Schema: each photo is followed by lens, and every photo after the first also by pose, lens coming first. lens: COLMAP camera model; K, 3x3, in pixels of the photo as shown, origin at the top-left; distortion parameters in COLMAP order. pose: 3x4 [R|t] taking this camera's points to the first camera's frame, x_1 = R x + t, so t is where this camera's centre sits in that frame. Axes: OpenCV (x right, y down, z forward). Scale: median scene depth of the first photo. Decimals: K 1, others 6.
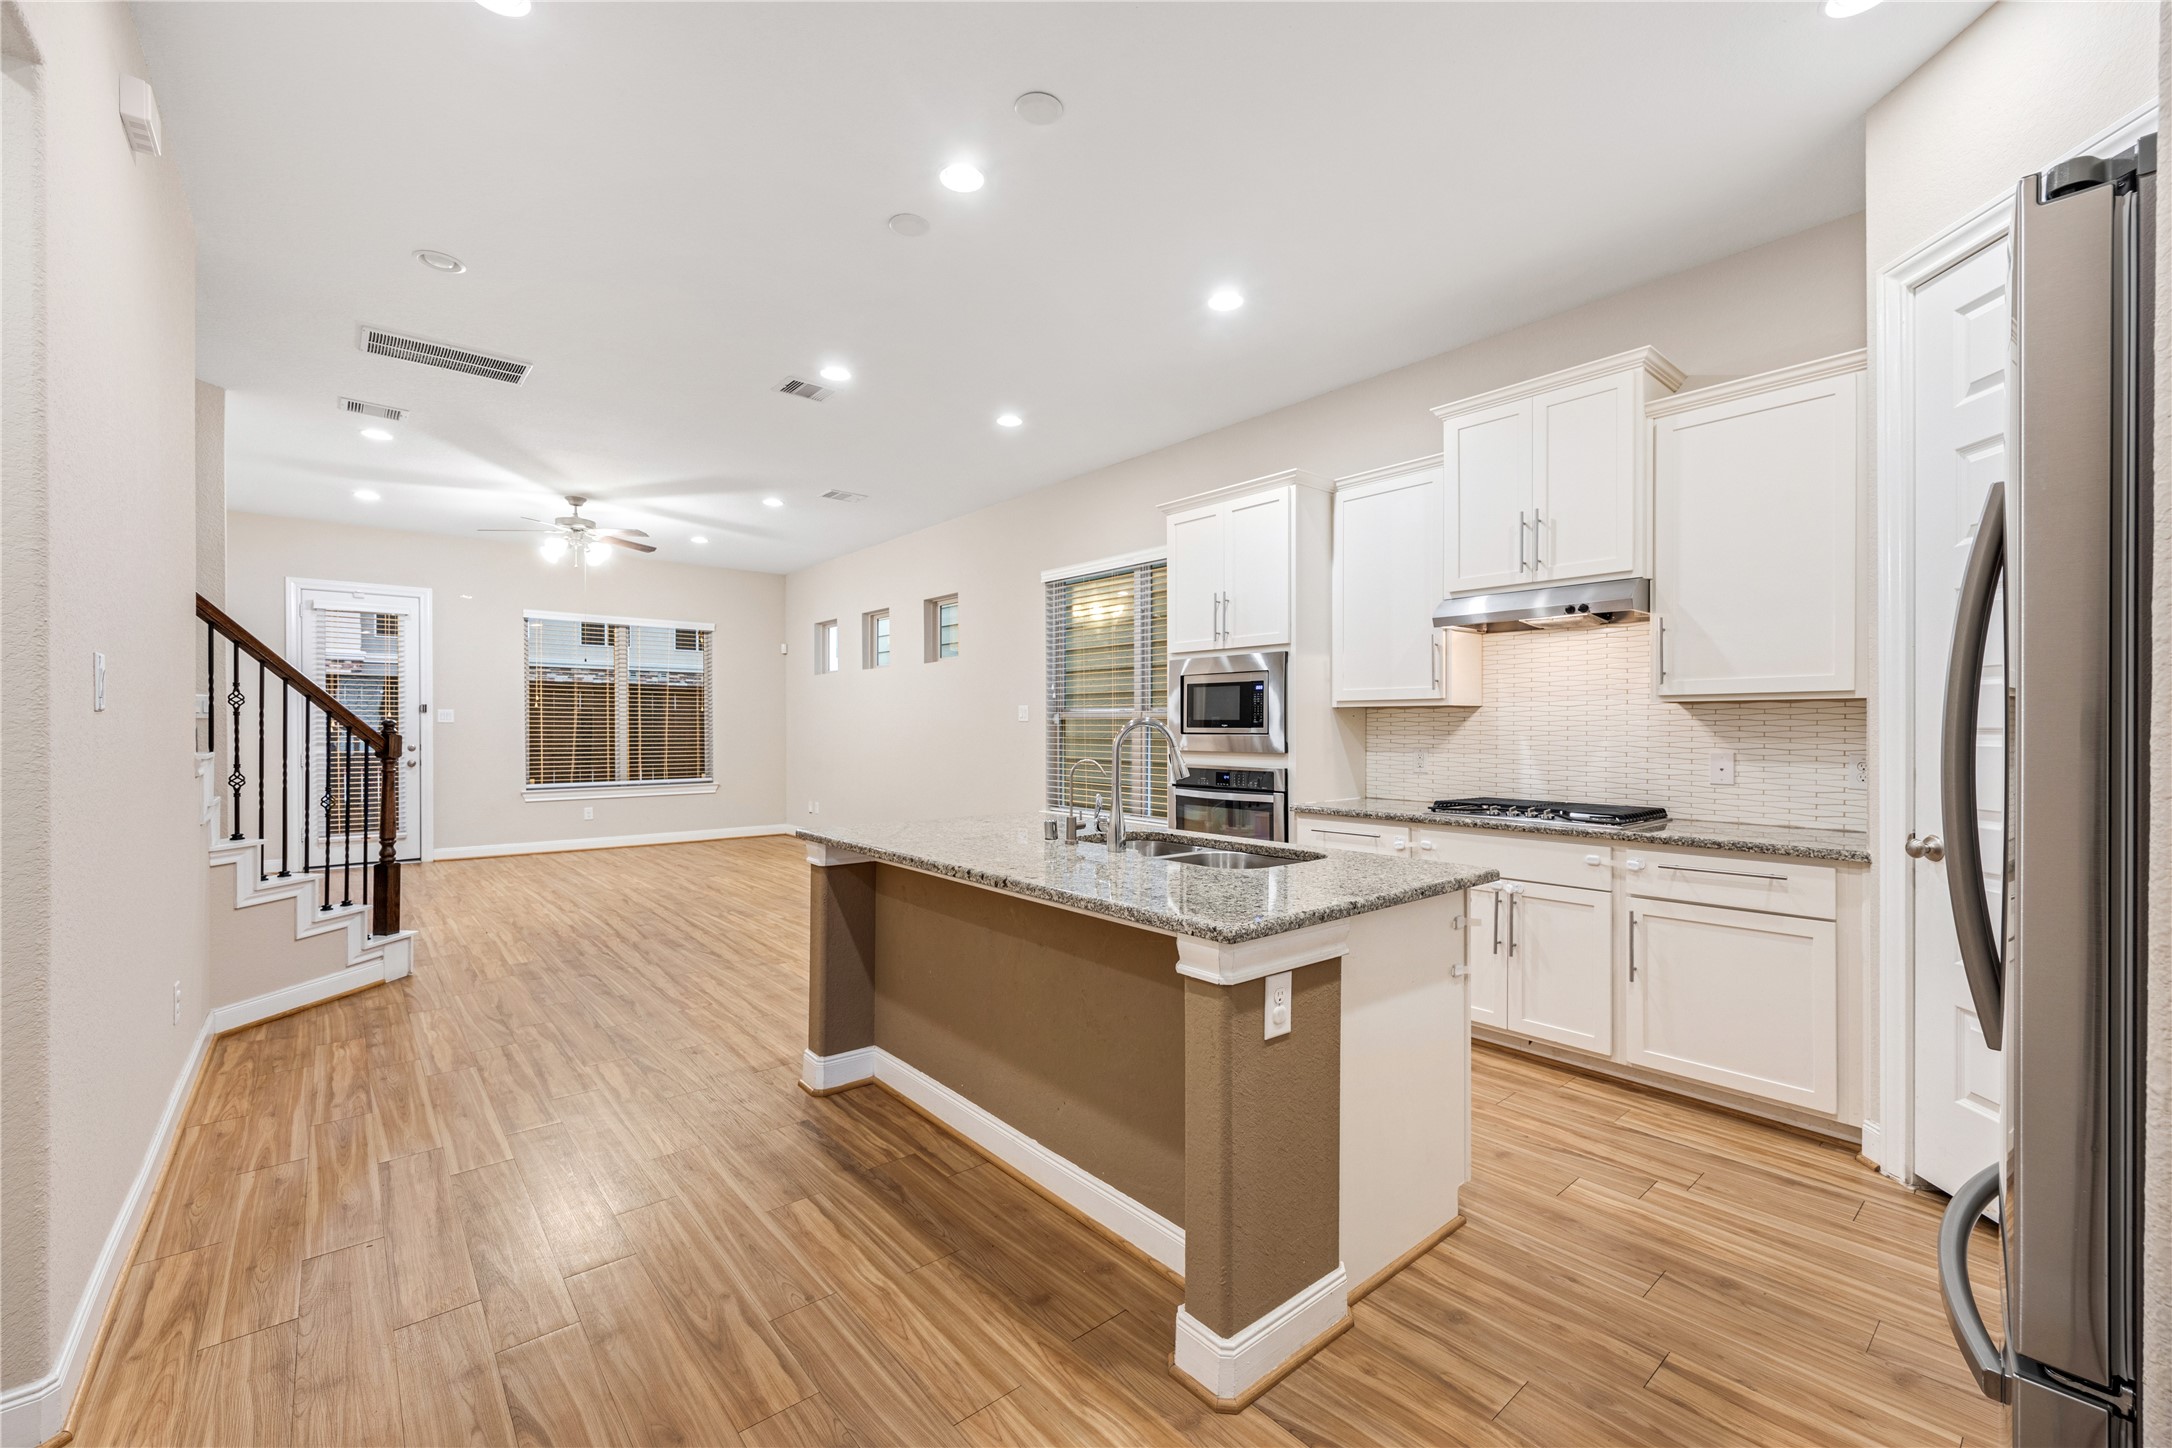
lens RADIAL K [[862.2, 0, 1072.5], [0, 862.2, 730.9], [0, 0, 1]] dist [0.000756, -0.001330]
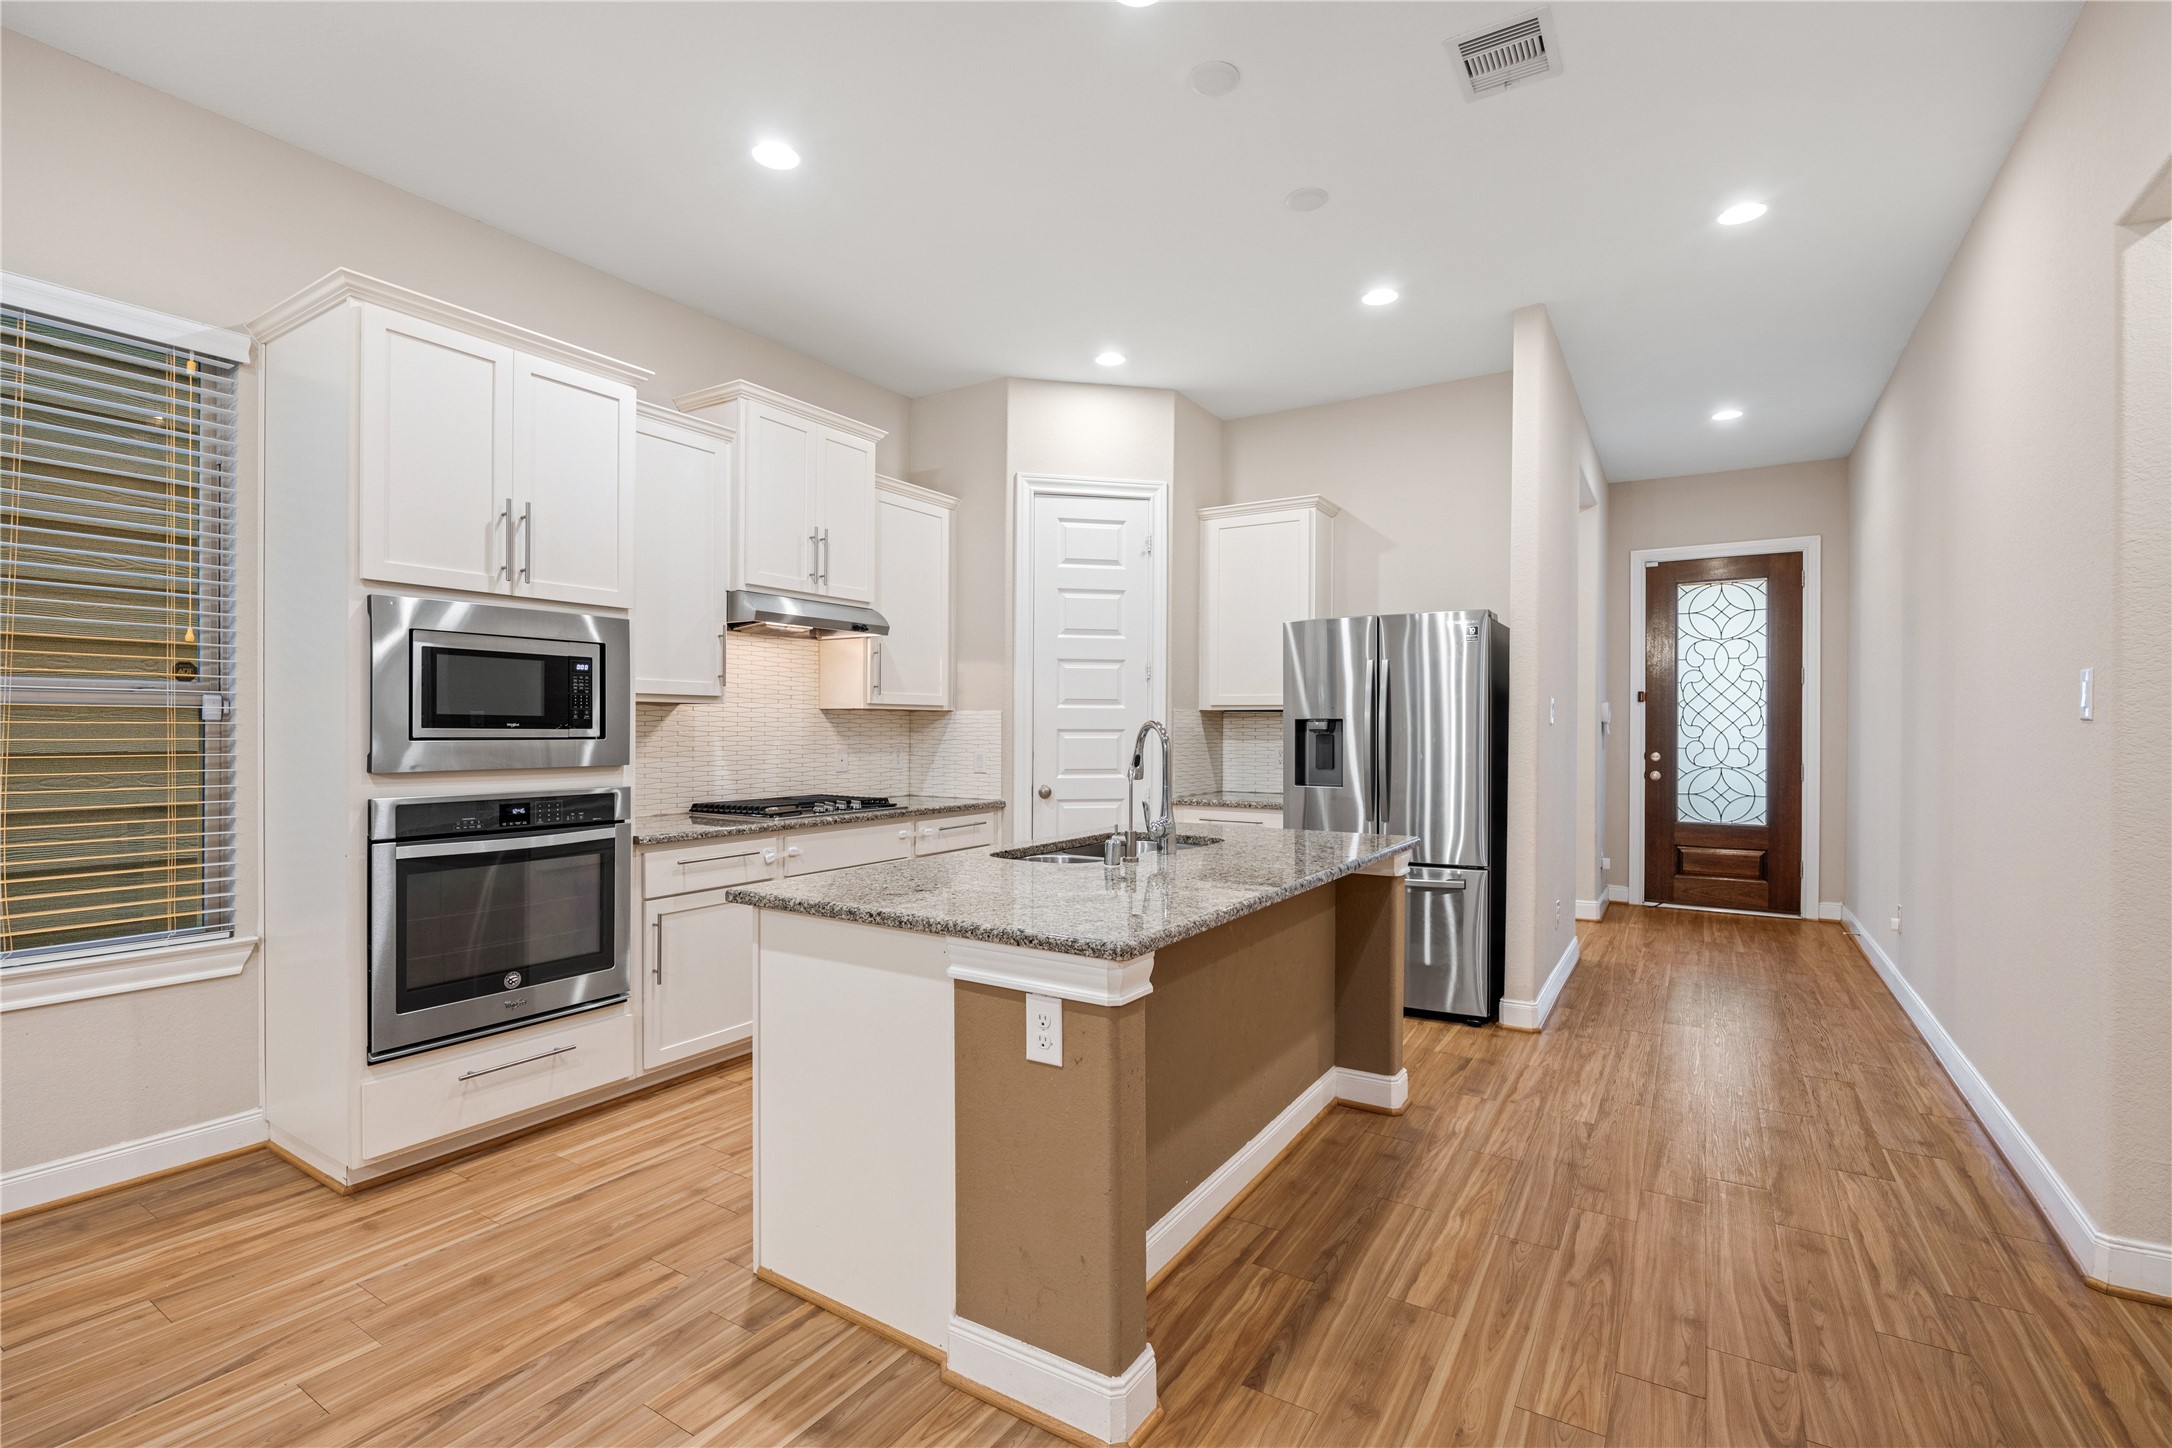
lens RADIAL K [[975.6, 0, 1078.3], [0, 975.6, 730.2], [0, 0, 1]] dist [-0.011145, 0.000739]
pose [[-0.290021, -0.003177, 0.957015, -0.602977], [0.001221, 0.999992, 0.003690, -0.004767], [-0.957020, 0.002239, -0.290015, 0.855477]]
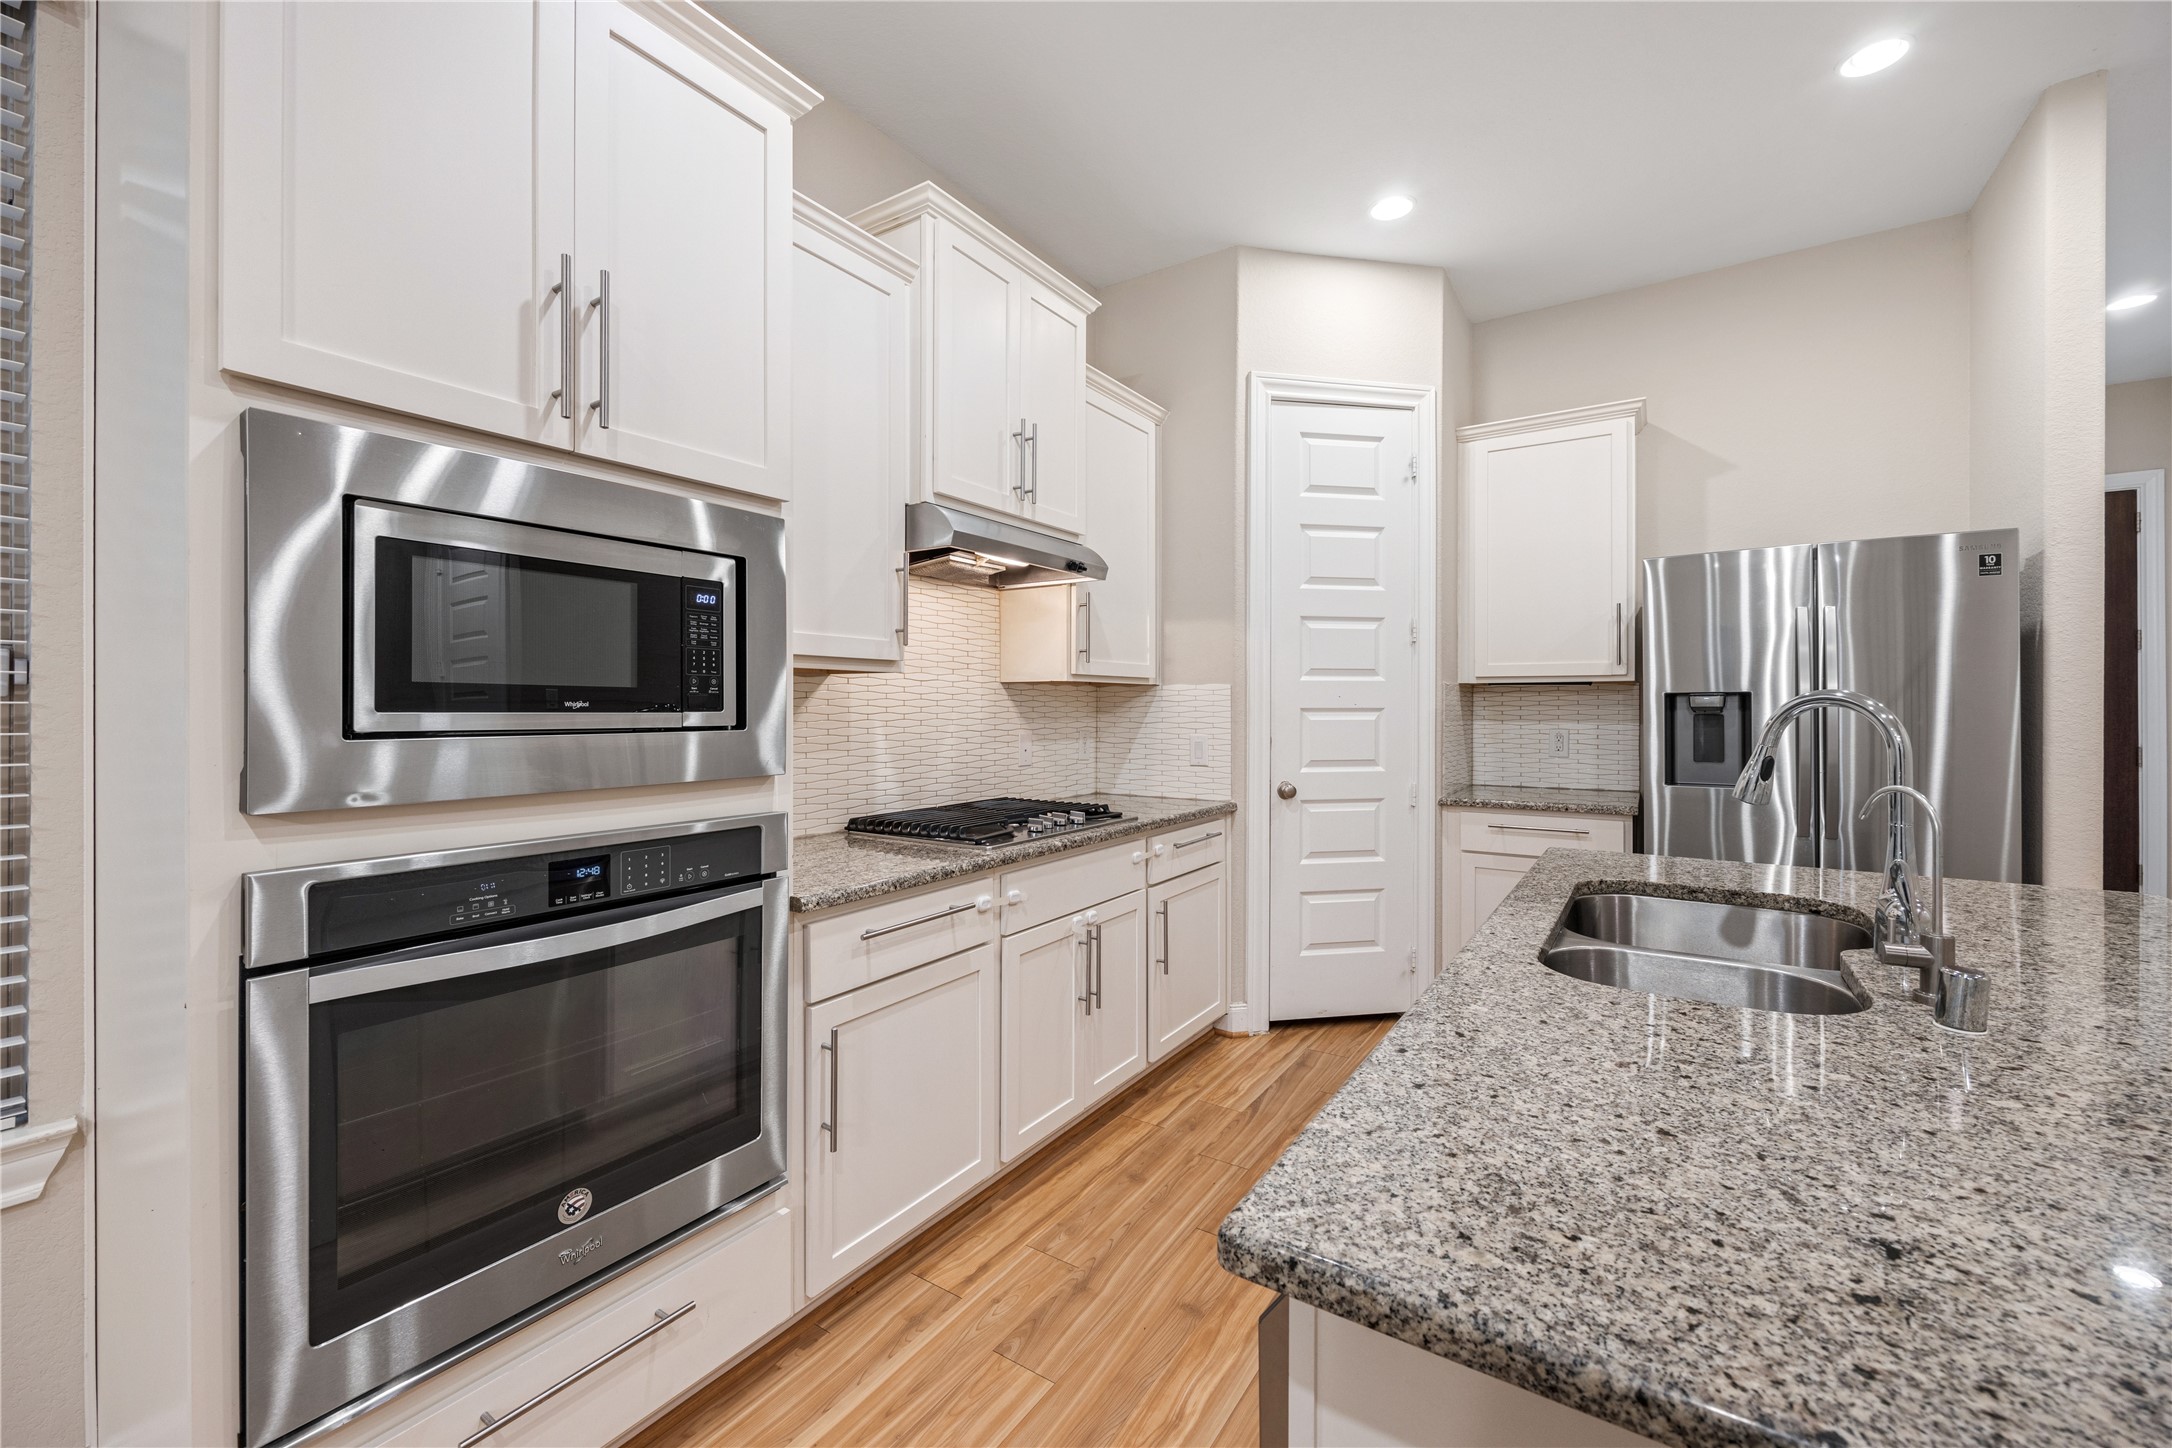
lens RADIAL K [[862.2, 0, 1087.5], [0, 862.2, 704.0], [0, 0, 1]] dist [0.000756, -0.001330]
pose [[-0.274929, 0.002708, 0.961461, -0.174469], [0.005148, 0.999986, -0.001345, -0.005347], [-0.961451, 0.004580, -0.274939, 0.947887]]
